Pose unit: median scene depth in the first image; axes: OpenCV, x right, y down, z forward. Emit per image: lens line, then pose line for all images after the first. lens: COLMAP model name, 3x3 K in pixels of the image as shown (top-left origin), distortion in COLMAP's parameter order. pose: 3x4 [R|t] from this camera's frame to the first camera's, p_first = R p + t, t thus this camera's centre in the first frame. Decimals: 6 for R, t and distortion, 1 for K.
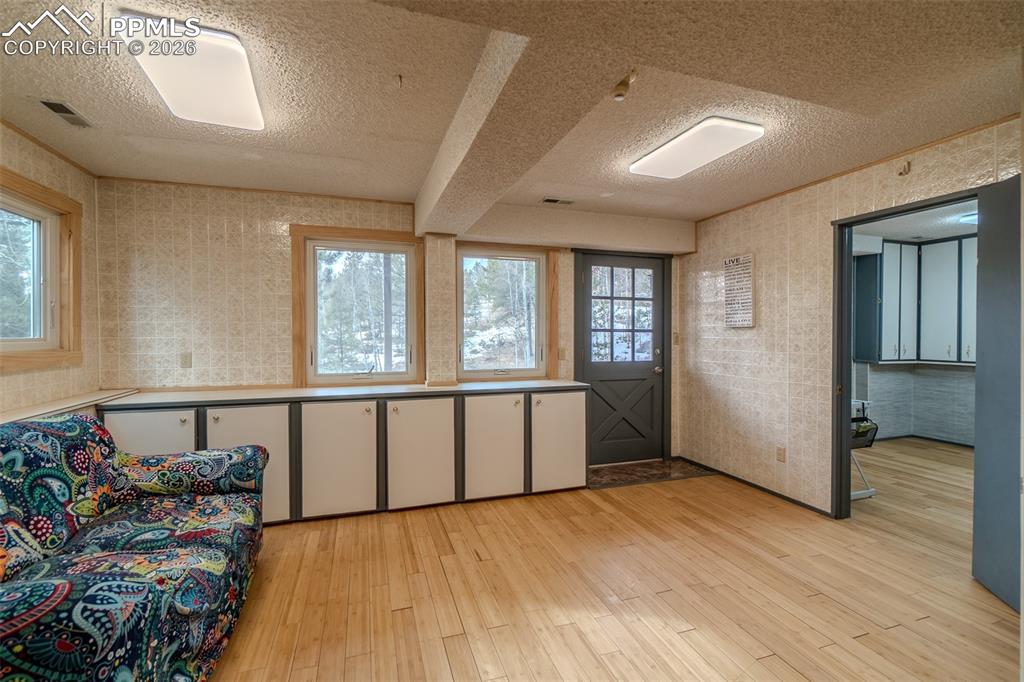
lens RADIAL K [[440.8, 0, 499.1], [0, 440.8, 337.4], [0, 0, 1]] dist [-0.008030, 0.003238]
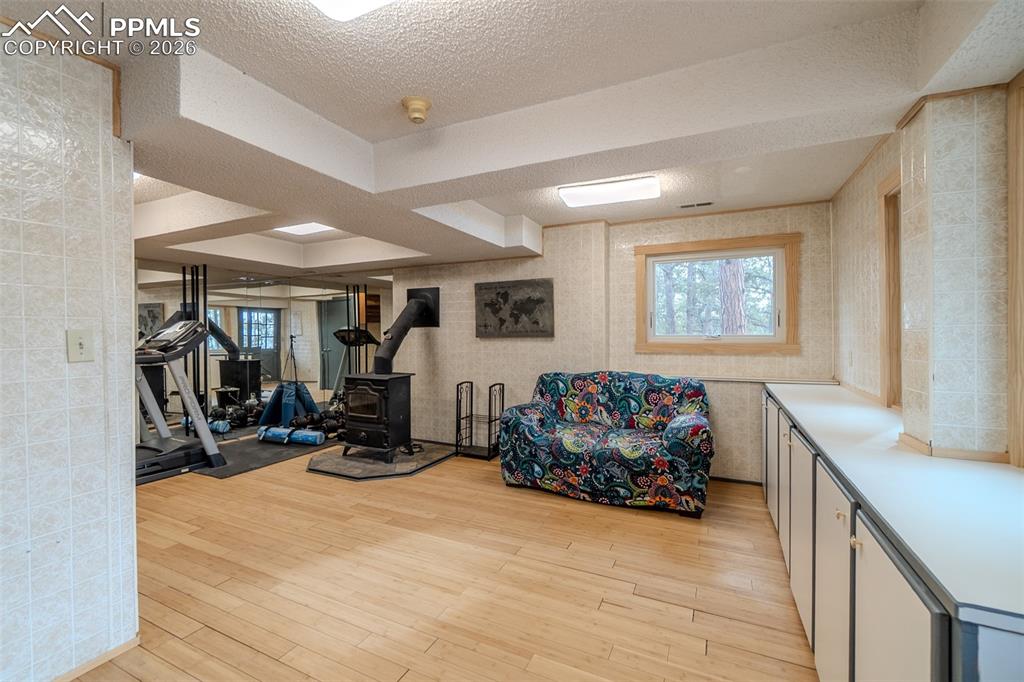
lens RADIAL K [[440.8, 0, 505.8], [0, 440.8, 338.9], [0, 0, 1]] dist [-0.008030, 0.003238]
pose [[-0.681025, 0.013959, -0.732127, 0.530646], [-0.001369, 0.999792, 0.020336, -0.010899], [0.732259, 0.014852, -0.680865, 1.087526]]
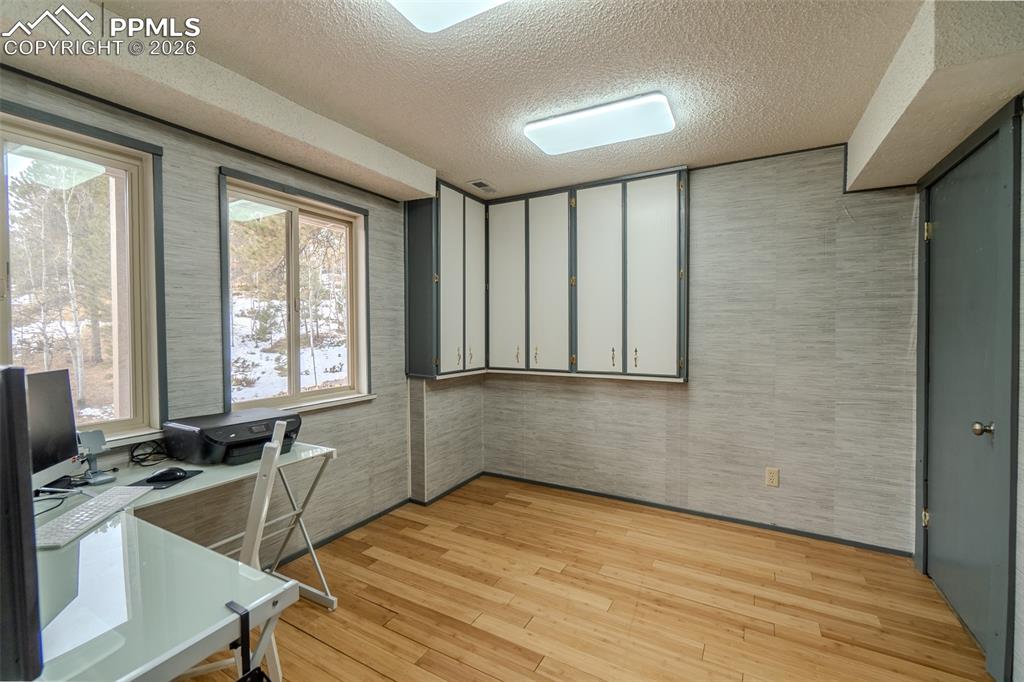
lens RADIAL K [[440.8, 0, 501.0], [0, 440.8, 335.8], [0, 0, 1]] dist [-0.008030, 0.003238]
pose [[0.731189, -0.012220, 0.682066, 0.776217], [0.009470, 0.999925, 0.007763, -0.009051], [-0.682110, 0.000784, 0.731249, 0.740793]]
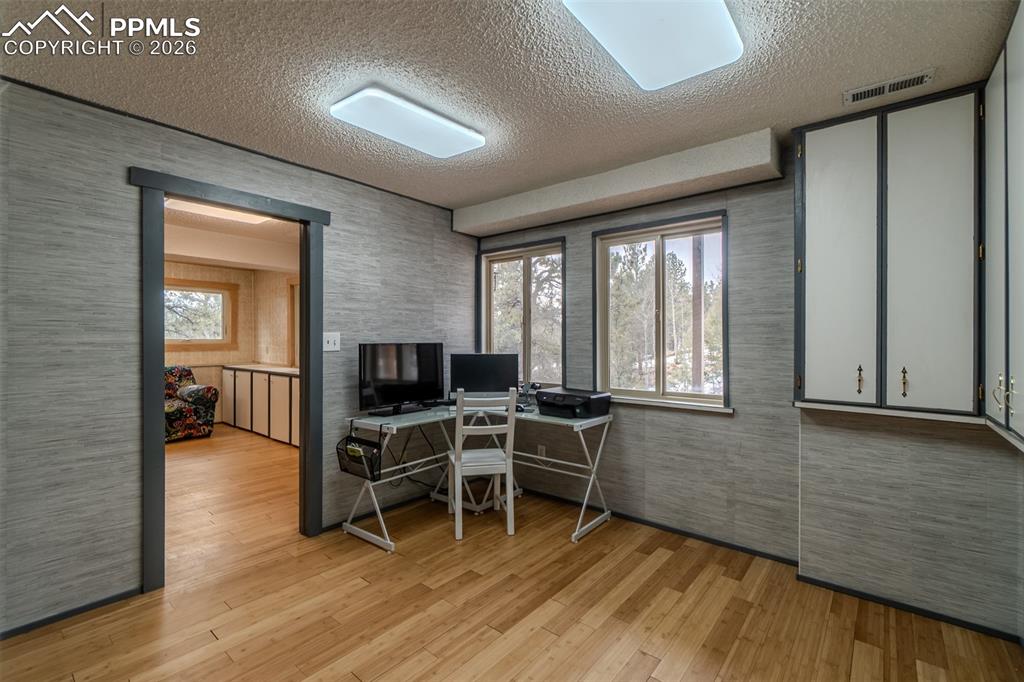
lens RADIAL K [[440.8, 0, 494.1], [0, 440.8, 339.4], [0, 0, 1]] dist [-0.008030, 0.003238]
pose [[0.540101, 0.002871, -0.841595, 1.634281], [-0.013866, 0.999889, -0.005487, -0.003352], [0.841486, 0.014633, 0.540081, 0.763938]]
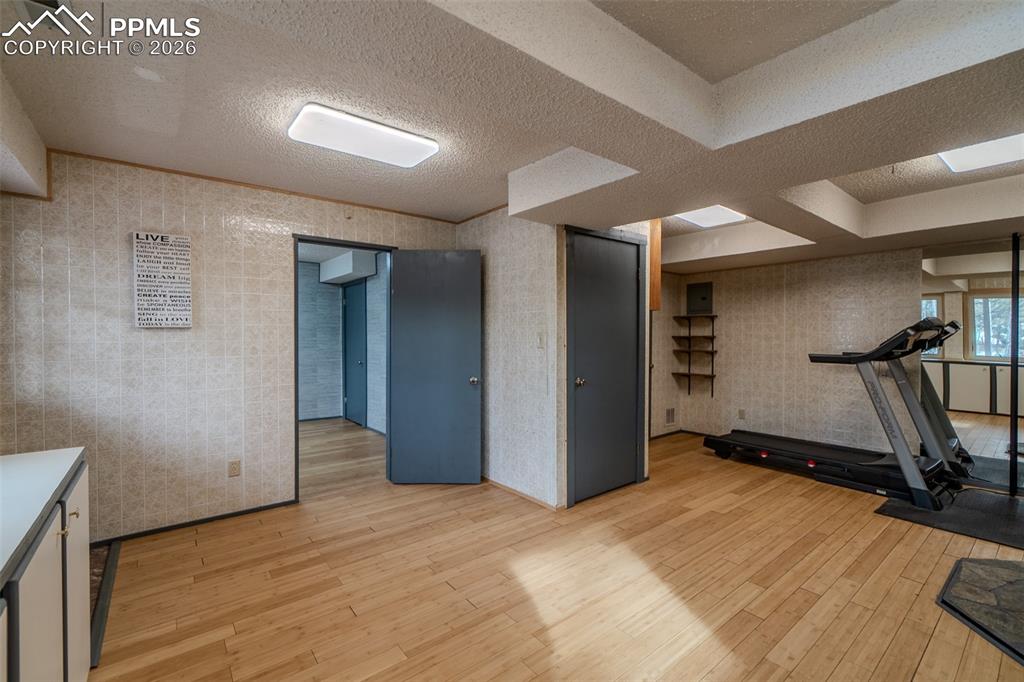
lens RADIAL K [[440.8, 0, 500.3], [0, 440.8, 341.2], [0, 0, 1]] dist [-0.008030, 0.003238]
pose [[-0.350016, -0.011854, 0.936669, -0.417311], [0.009705, 0.999820, 0.016280, -0.007725], [-0.936694, 0.014788, -0.349838, 0.828509]]
